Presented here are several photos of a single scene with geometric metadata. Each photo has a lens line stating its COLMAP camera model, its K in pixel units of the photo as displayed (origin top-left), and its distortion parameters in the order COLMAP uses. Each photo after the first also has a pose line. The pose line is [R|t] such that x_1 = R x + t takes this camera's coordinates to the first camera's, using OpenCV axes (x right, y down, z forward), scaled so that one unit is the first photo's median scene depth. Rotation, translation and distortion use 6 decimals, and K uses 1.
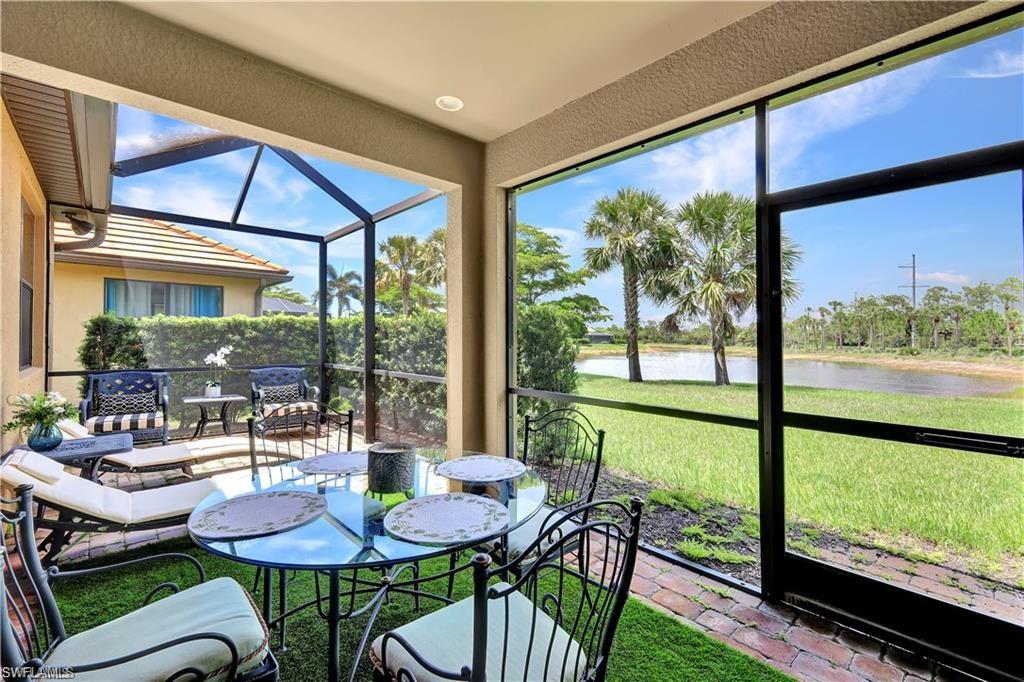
lens RADIAL K [[445.8, 0, 517.4], [0, 445.8, 332.8], [0, 0, 1]] dist [0.001294, 0.000397]
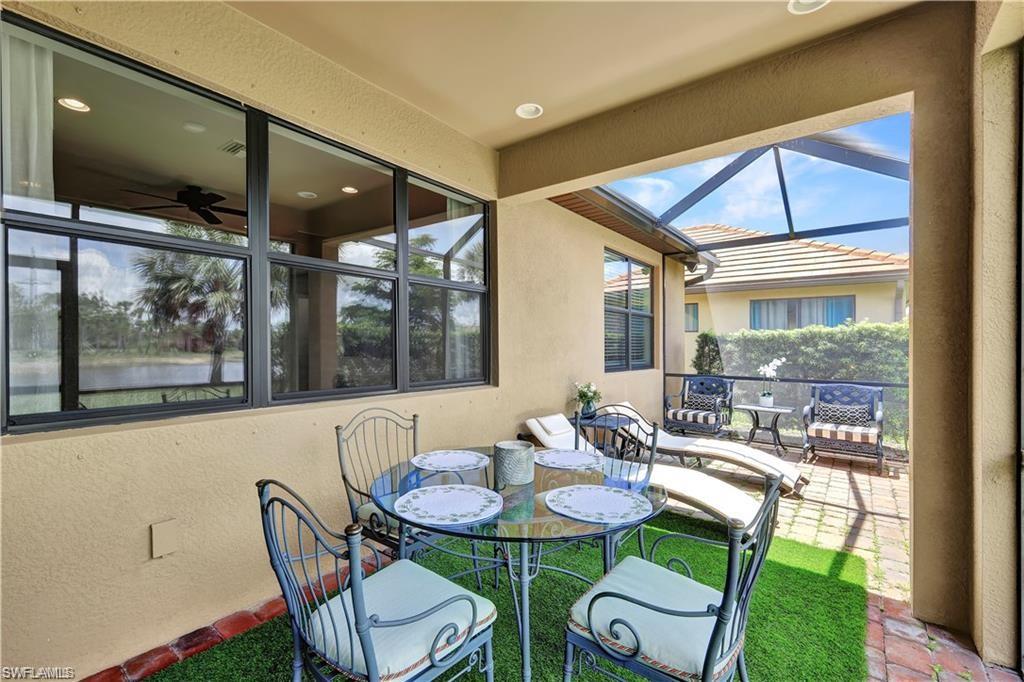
lens RADIAL K [[444.9, 0, 507.9], [0, 444.9, 349.7], [0, 0, 1]] dist [0.000545, -0.000201]
pose [[0.156868, 0.002138, -0.987617, 0.224782], [0.005616, 0.999980, 0.003057, 0.004809], [0.987604, -0.006026, 0.156852, 0.223080]]
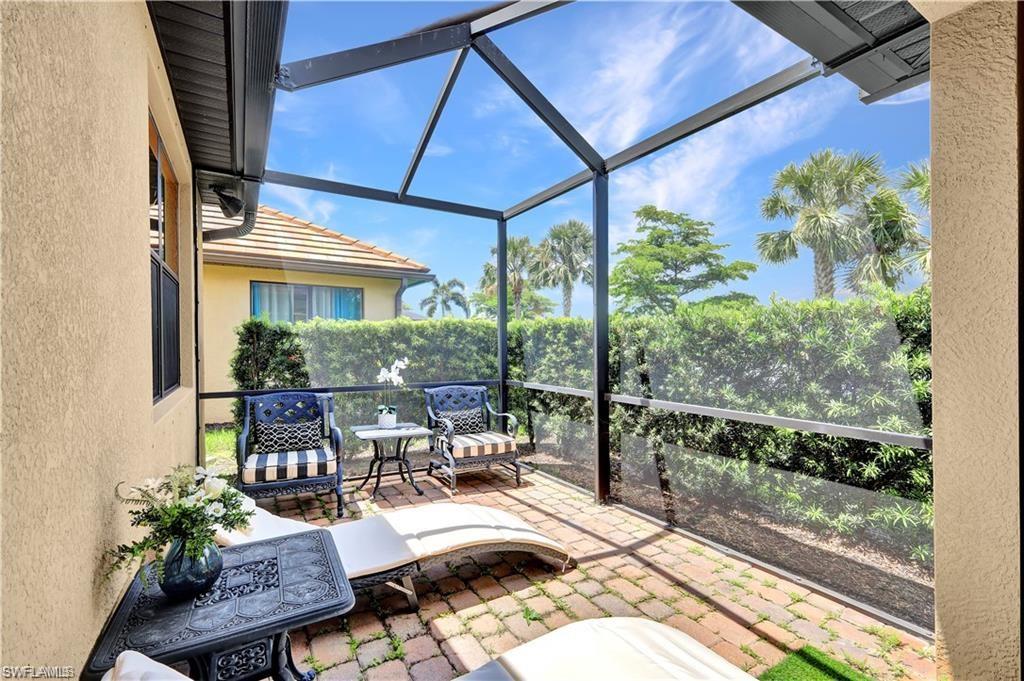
lens RADIAL K [[444.9, 0, 507.9], [0, 444.9, 349.2], [0, 0, 1]] dist [0.000545, -0.000201]
pose [[0.978684, -0.001034, -0.205370, -0.307881], [0.005449, 0.999766, 0.020936, 0.000721], [0.205300, -0.021608, 0.978461, 0.297572]]
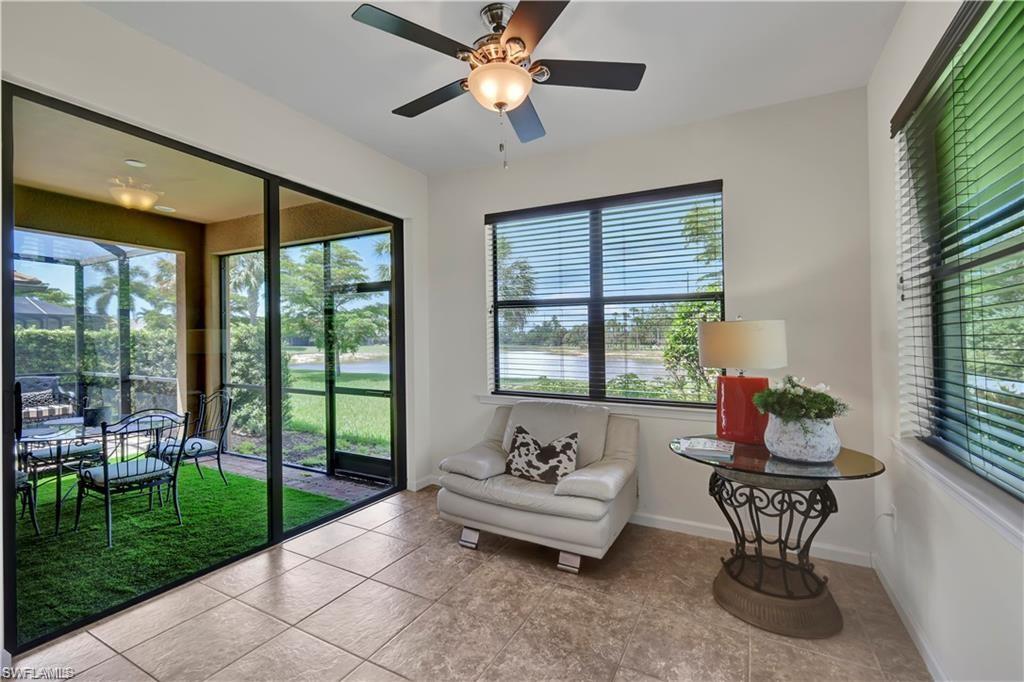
lens RADIAL K [[447.7, 0, 515.3], [0, 447.7, 337.5], [0, 0, 1]] dist [0.001275, 0.000073]
pose [[0.944074, -0.005278, 0.329691, 0.260173], [0.002585, 0.999960, 0.008604, -0.028502], [-0.329723, -0.007271, 0.944050, -0.492818]]
